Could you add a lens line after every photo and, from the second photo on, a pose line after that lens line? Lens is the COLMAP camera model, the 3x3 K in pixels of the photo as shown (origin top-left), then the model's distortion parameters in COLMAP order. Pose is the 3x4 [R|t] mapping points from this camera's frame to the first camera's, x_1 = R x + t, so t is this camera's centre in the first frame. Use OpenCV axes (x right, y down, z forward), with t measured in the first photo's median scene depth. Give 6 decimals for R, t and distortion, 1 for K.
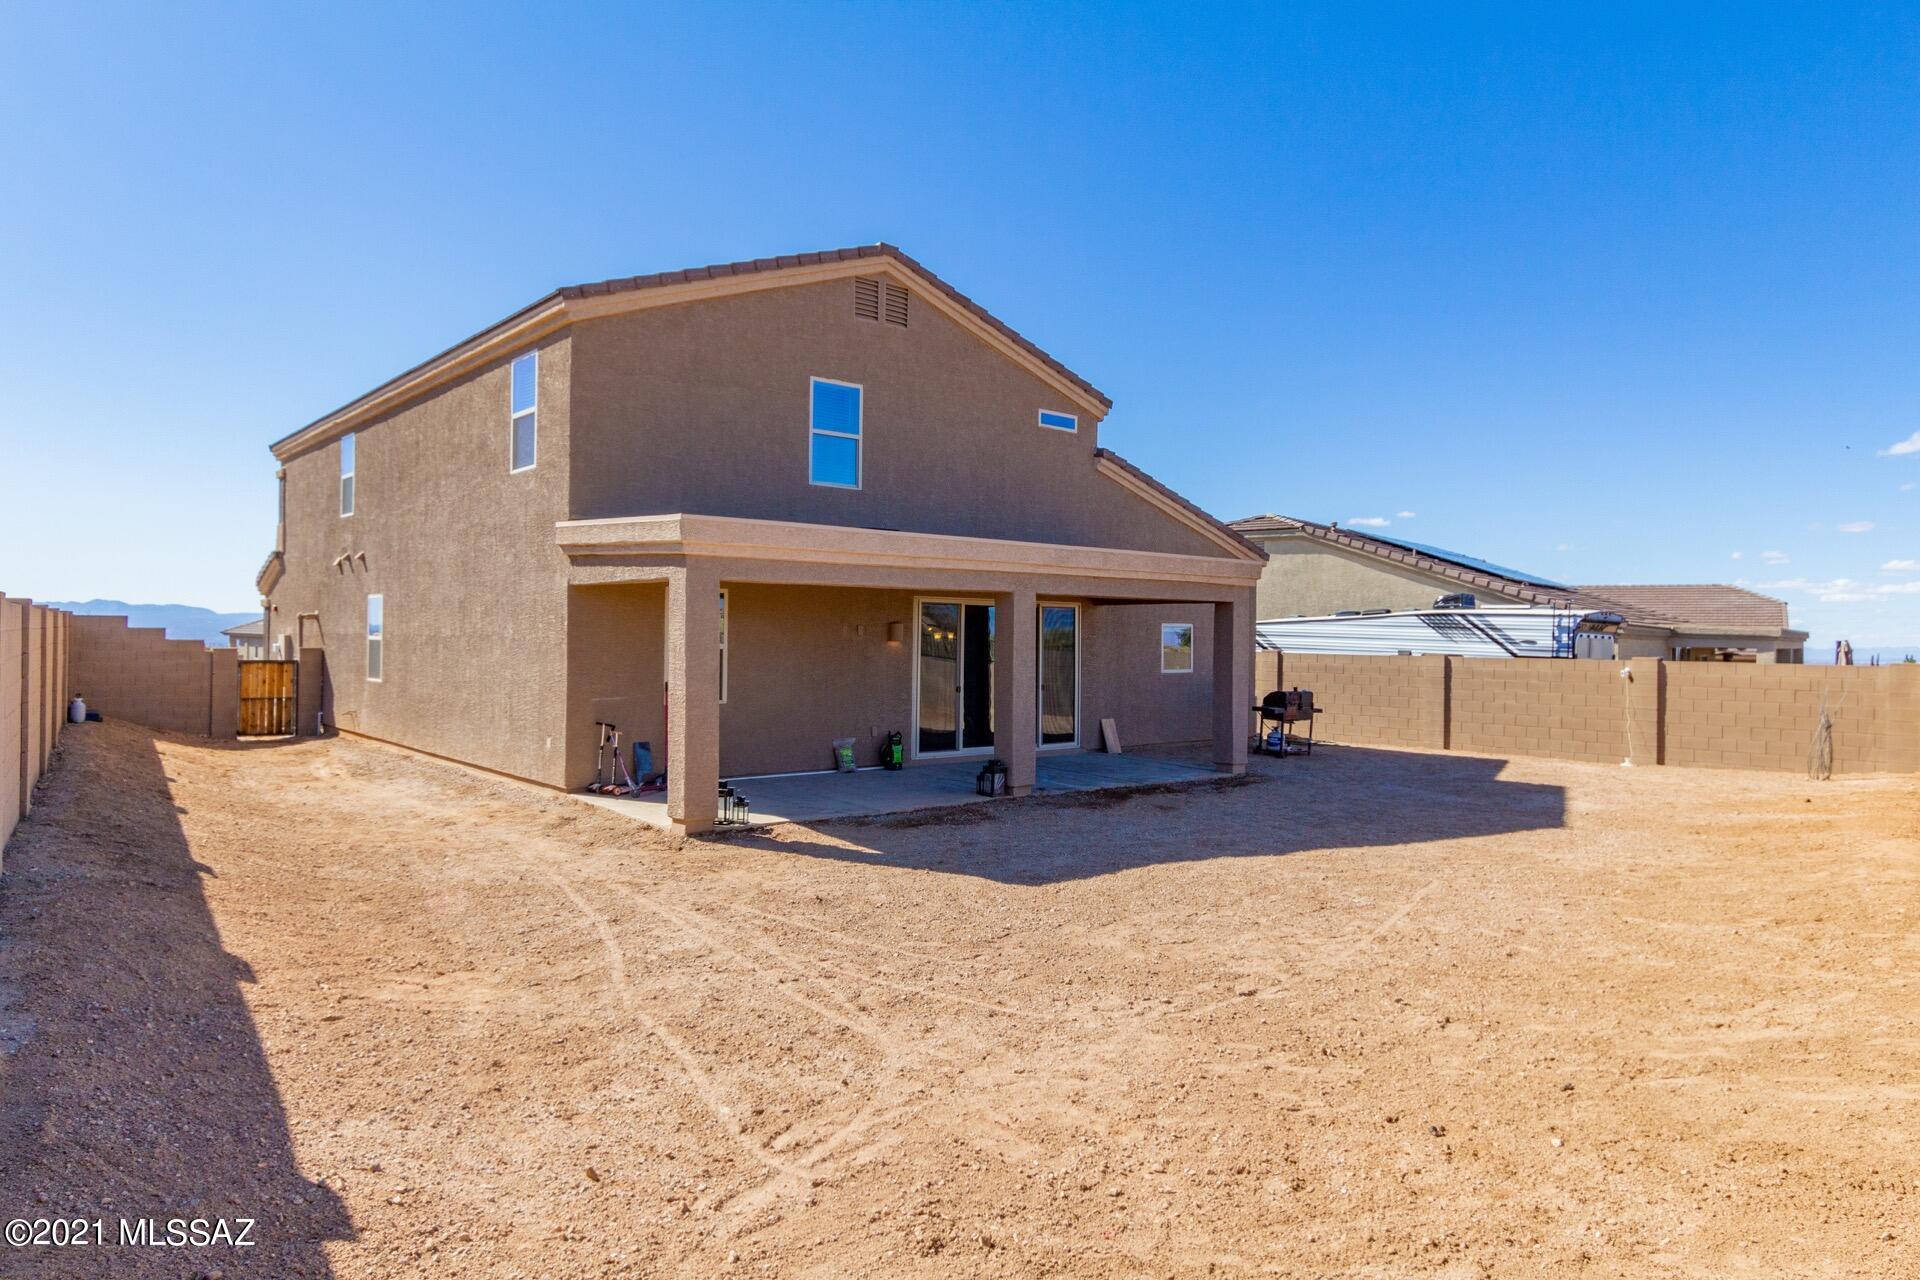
lens RADIAL K [[1192.9, 0, 960.0], [0, 1192.9, 640.0], [0, 0, 1]] dist [0.000700, 0.000024]
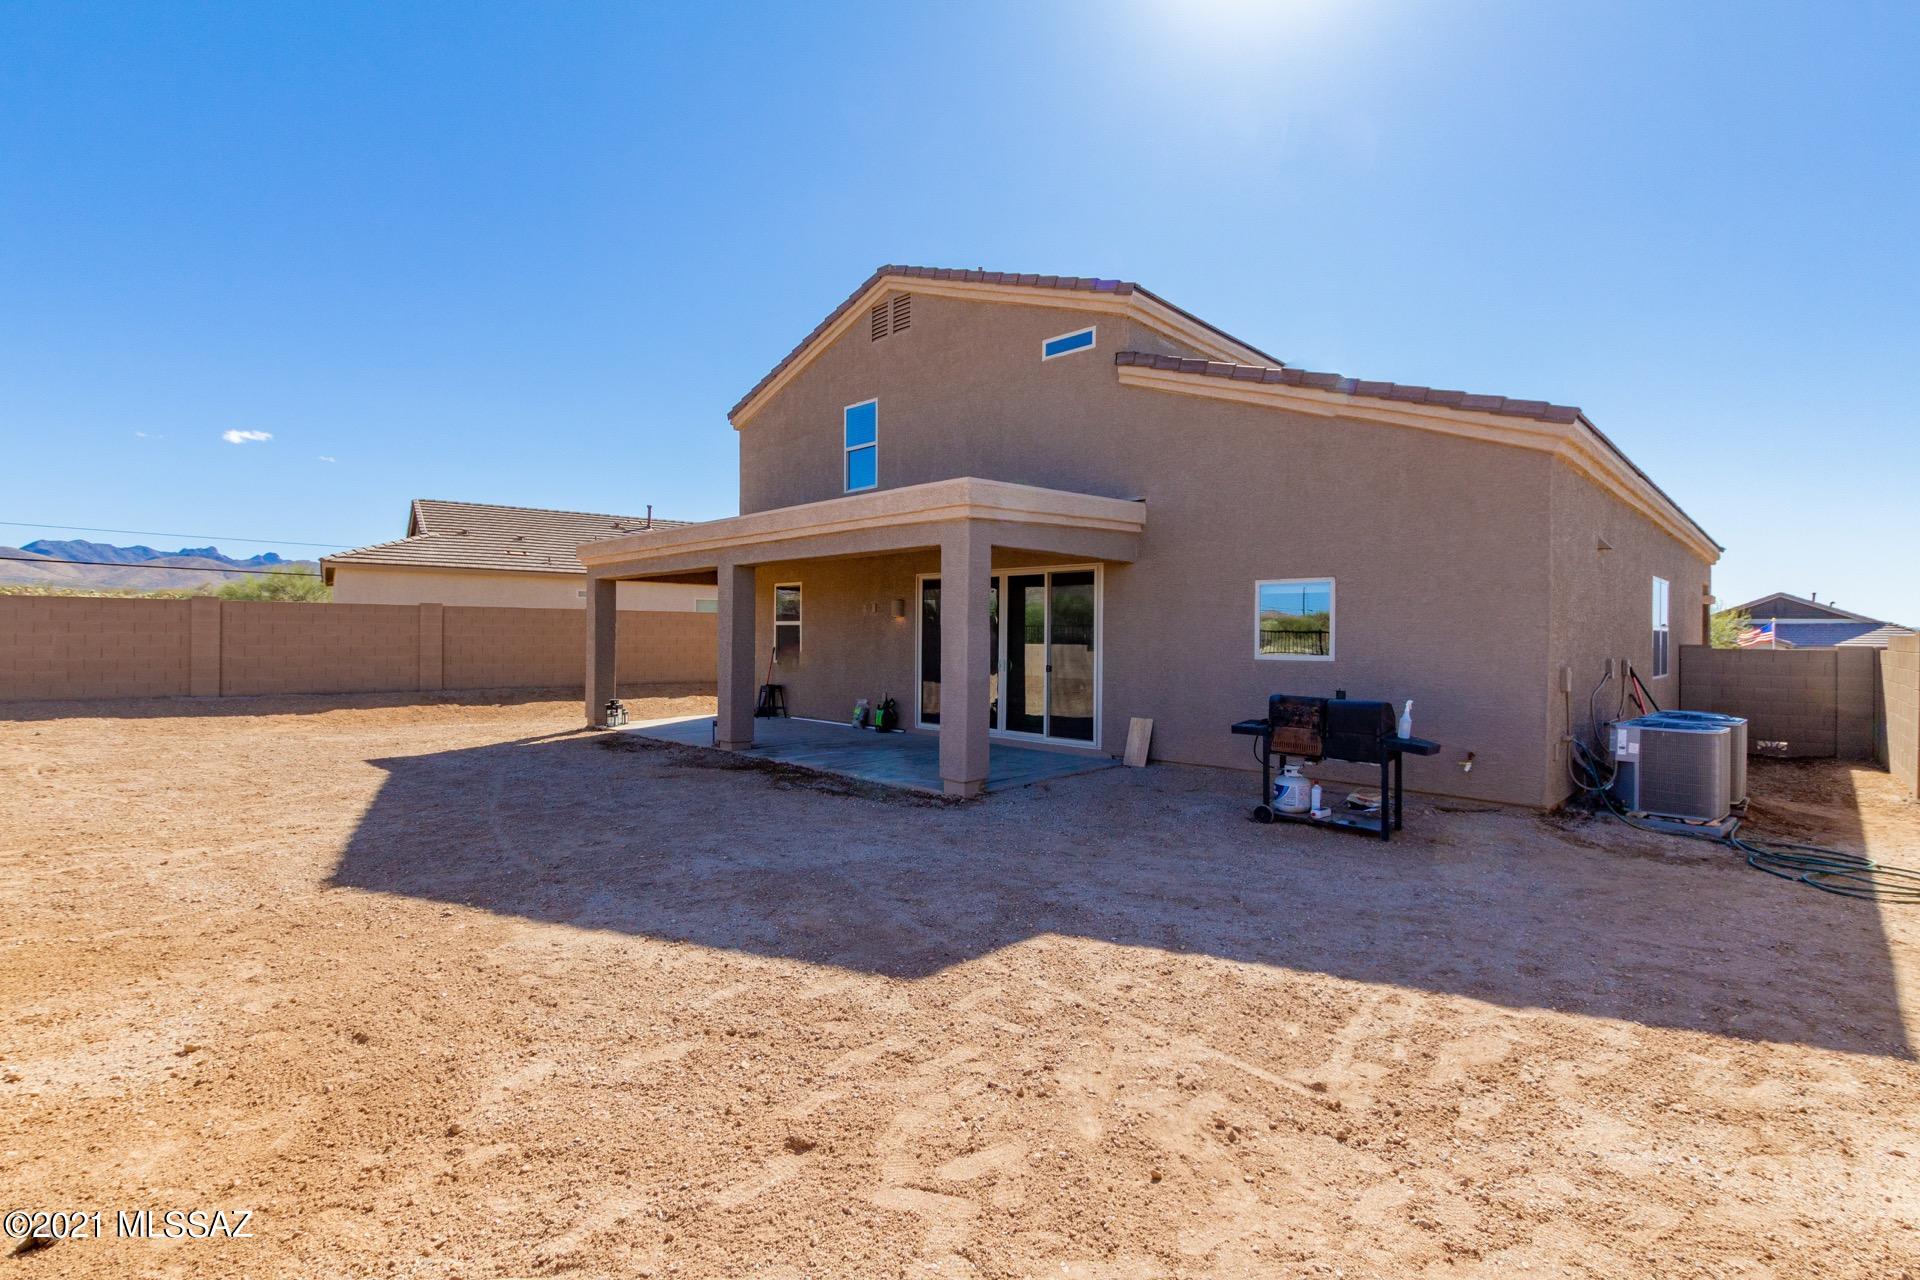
lens RADIAL K [[879.5, 0, 960.0], [0, 879.5, 640.0], [0, 0, 1]] dist [-0.020041, -0.000364]
pose [[0.085696, -0.008677, -0.996284, 0.755606], [-0.010546, 0.999898, -0.009616, 0.029432], [0.996265, 0.011331, 0.085596, 0.983011]]
